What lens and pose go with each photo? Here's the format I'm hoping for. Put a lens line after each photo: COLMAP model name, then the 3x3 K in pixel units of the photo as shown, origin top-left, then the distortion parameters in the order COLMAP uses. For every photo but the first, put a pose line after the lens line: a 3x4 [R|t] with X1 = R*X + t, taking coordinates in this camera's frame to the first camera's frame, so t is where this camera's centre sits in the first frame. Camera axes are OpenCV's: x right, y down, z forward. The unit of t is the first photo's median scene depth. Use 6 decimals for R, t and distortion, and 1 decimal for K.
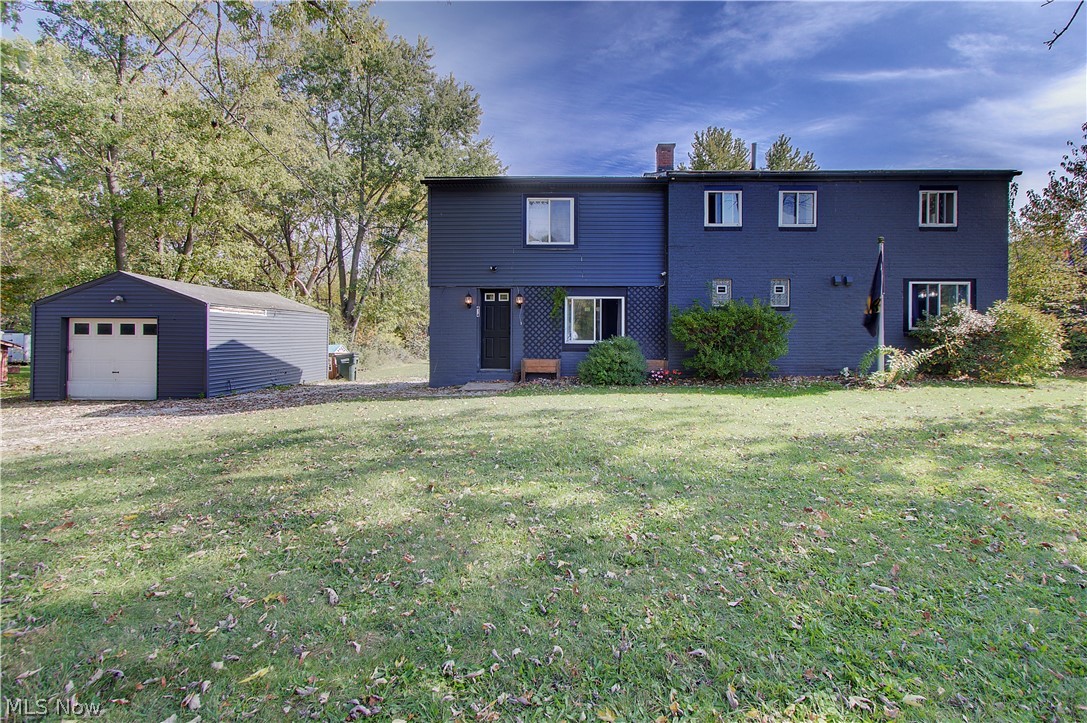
lens RADIAL K [[466.2, 0, 546.9], [0, 466.2, 335.8], [0, 0, 1]] dist [-0.000045, 0.000480]
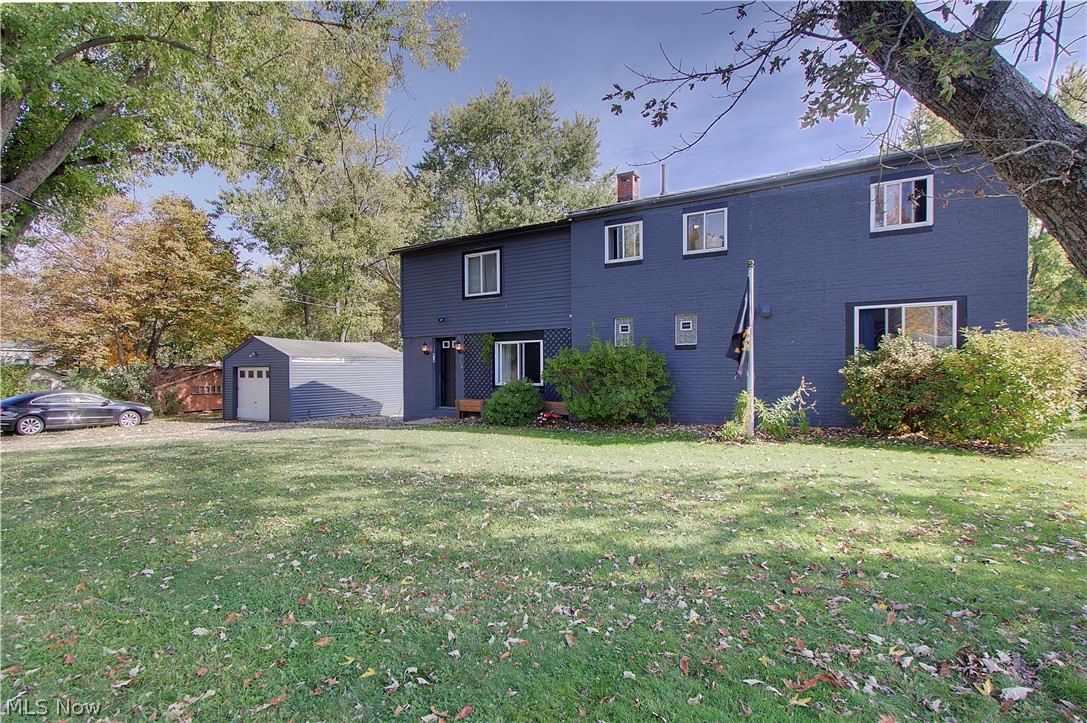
lens RADIAL K [[507.1, 0, 546.2], [0, 507.1, 372.8], [0, 0, 1]] dist [0.000148, 0.000867]
pose [[0.874063, -0.007215, -0.485759, 0.716865], [0.010242, 0.999941, 0.003576, -0.015732], [0.485704, -0.008101, 0.874086, 0.029985]]
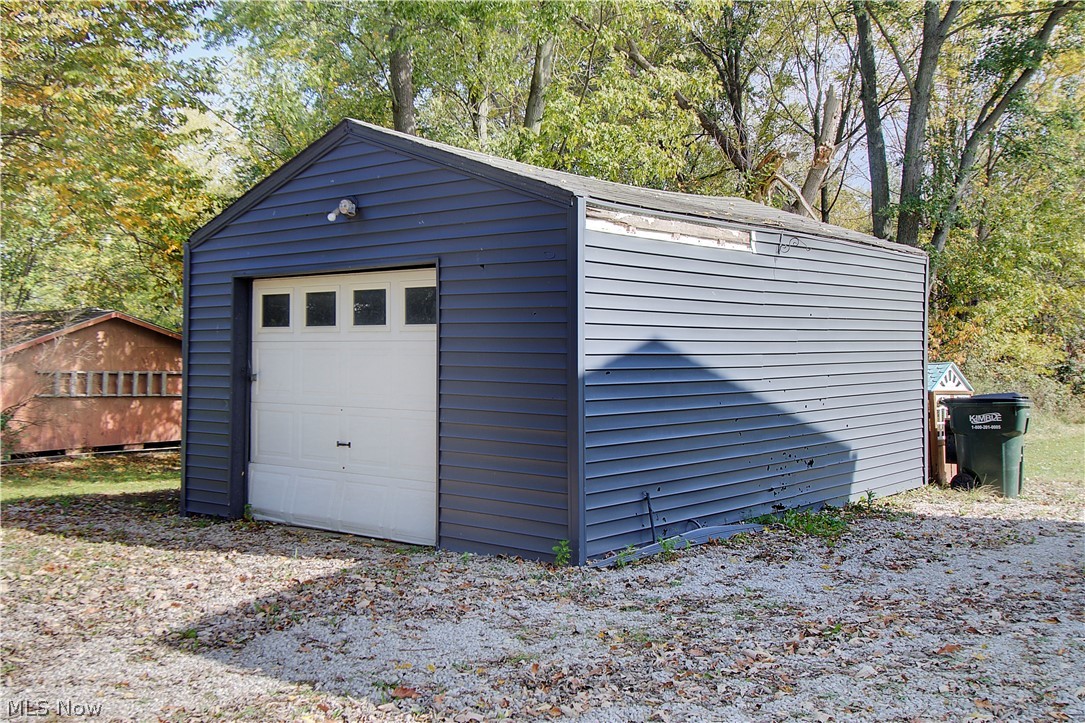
lens RADIAL K [[1068.8, 0, 542.5], [0, 1068.8, 361.5], [0, 0, 1]] dist [0.124832, 0.002265]
pose [[0.791436, 0.000485, -0.611252, -0.388137], [0.006455, 0.999937, 0.009152, 0.016926], [0.611218, -0.011189, 0.791383, 0.526986]]
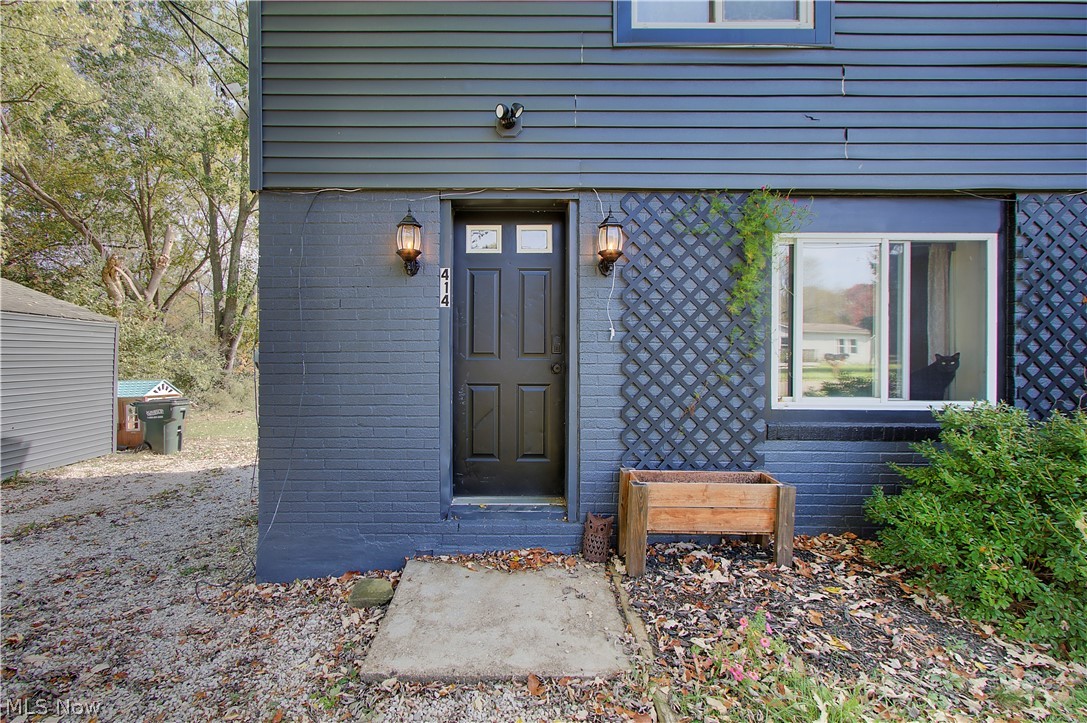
lens RADIAL K [[485.1, 0, 485.2], [0, 485.1, 364.5], [0, 0, 1]] dist [-0.000245, 0.000189]
pose [[0.999833, 0.001453, 0.018244, -0.130756], [-0.001686, 0.999917, 0.012777, -0.012221], [-0.018224, -0.012806, 0.999752, 0.732637]]
